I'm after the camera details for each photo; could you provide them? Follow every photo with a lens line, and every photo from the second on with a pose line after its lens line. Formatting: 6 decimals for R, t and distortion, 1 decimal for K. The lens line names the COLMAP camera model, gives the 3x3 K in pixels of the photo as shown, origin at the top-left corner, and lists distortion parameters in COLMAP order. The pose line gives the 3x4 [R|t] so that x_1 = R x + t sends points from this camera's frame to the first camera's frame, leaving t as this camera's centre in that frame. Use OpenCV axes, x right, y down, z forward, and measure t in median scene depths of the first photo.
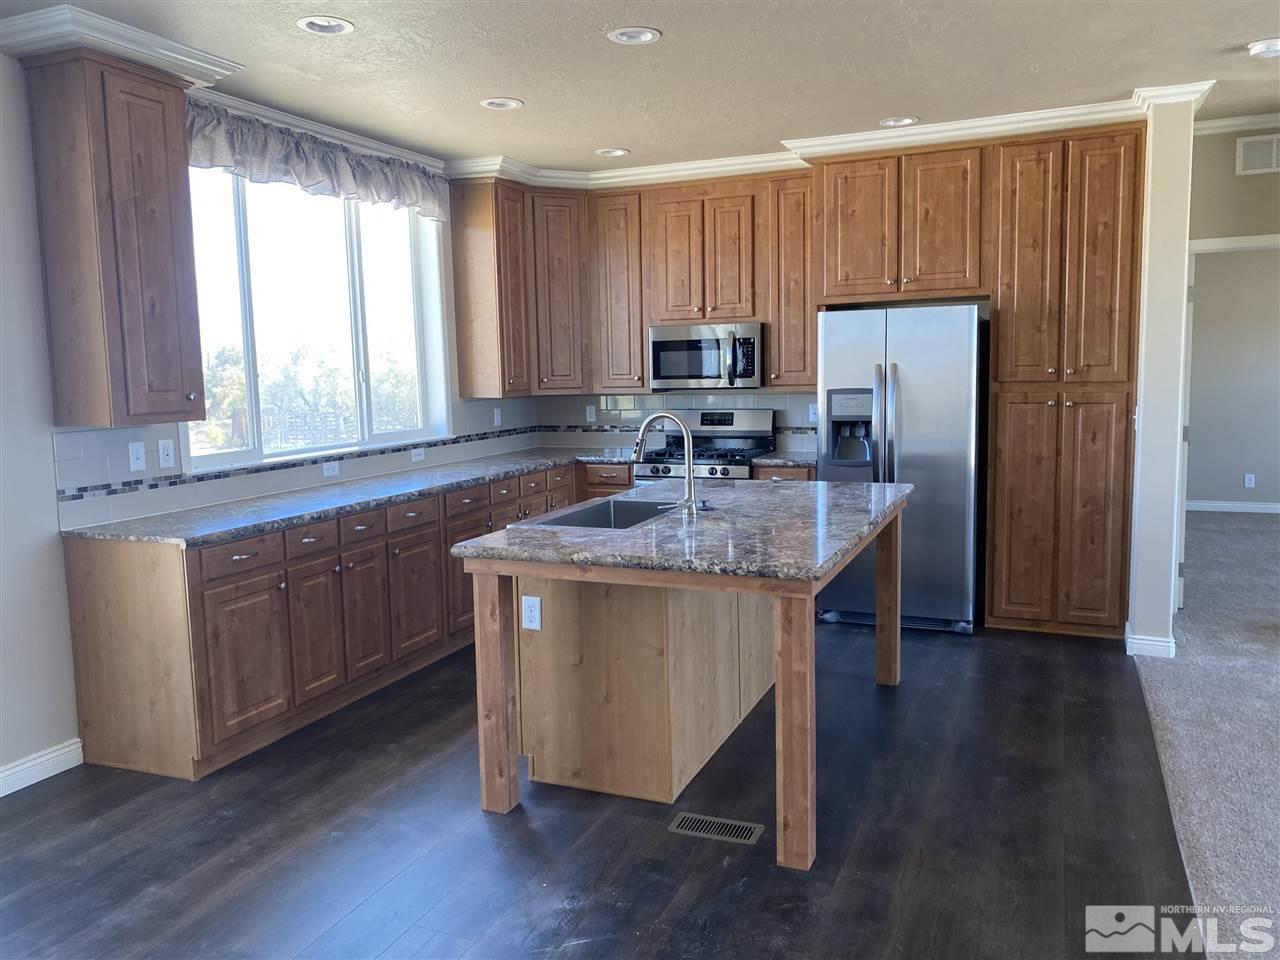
lens RADIAL K [[983.4, 0, 639.9], [0, 983.4, 478.2], [0, 0, 1]] dist [0.026692, -0.025121]
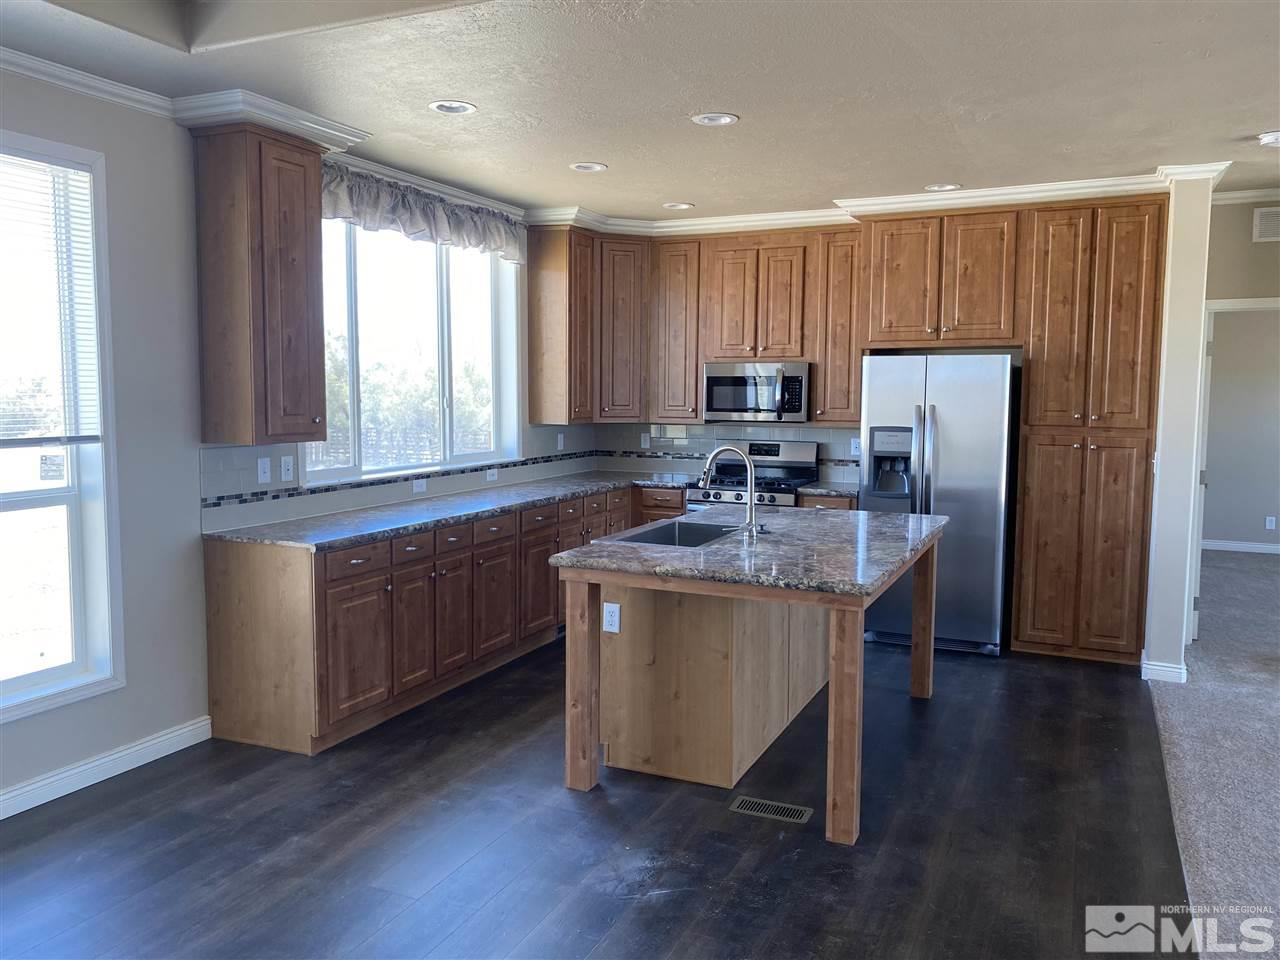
lens RADIAL K [[983.4, 0, 642.0], [0, 983.4, 479.0], [0, 0, 1]] dist [0.026692, -0.025121]
pose [[0.999223, 0.030640, -0.024772, -0.043872], [-0.031183, 0.999275, -0.021833, -0.000947], [0.024085, 0.022588, 0.999455, -0.125915]]
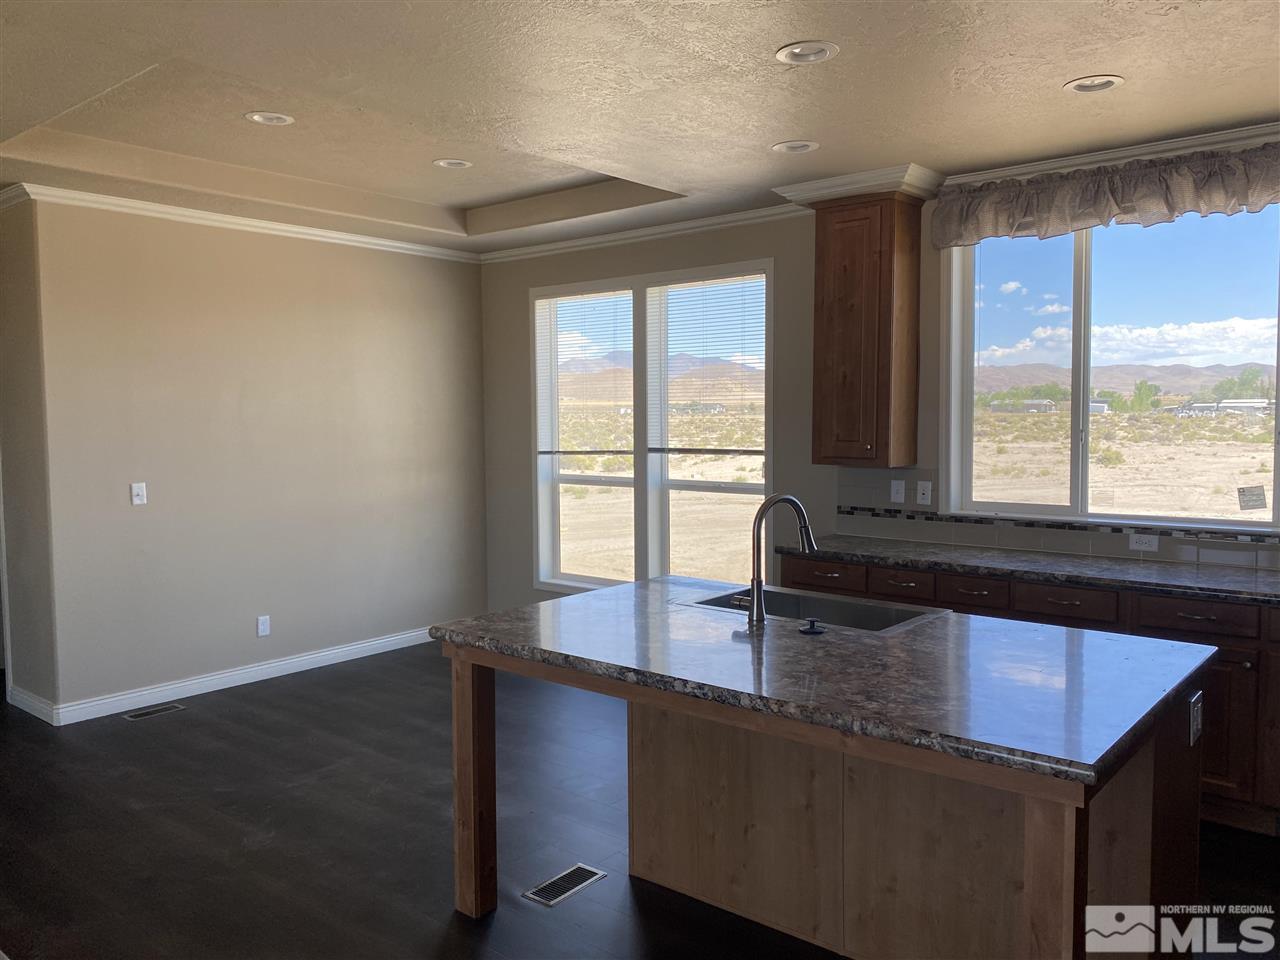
lens RADIAL K [[983.4, 0, 643.9], [0, 983.4, 484.5], [0, 0, 1]] dist [0.026692, -0.025121]
pose [[-0.292303, 0.092857, -0.951807, 0.784102], [-0.096237, 0.987366, 0.125881, -0.157011], [0.951471, 0.128395, -0.279674, 1.031028]]
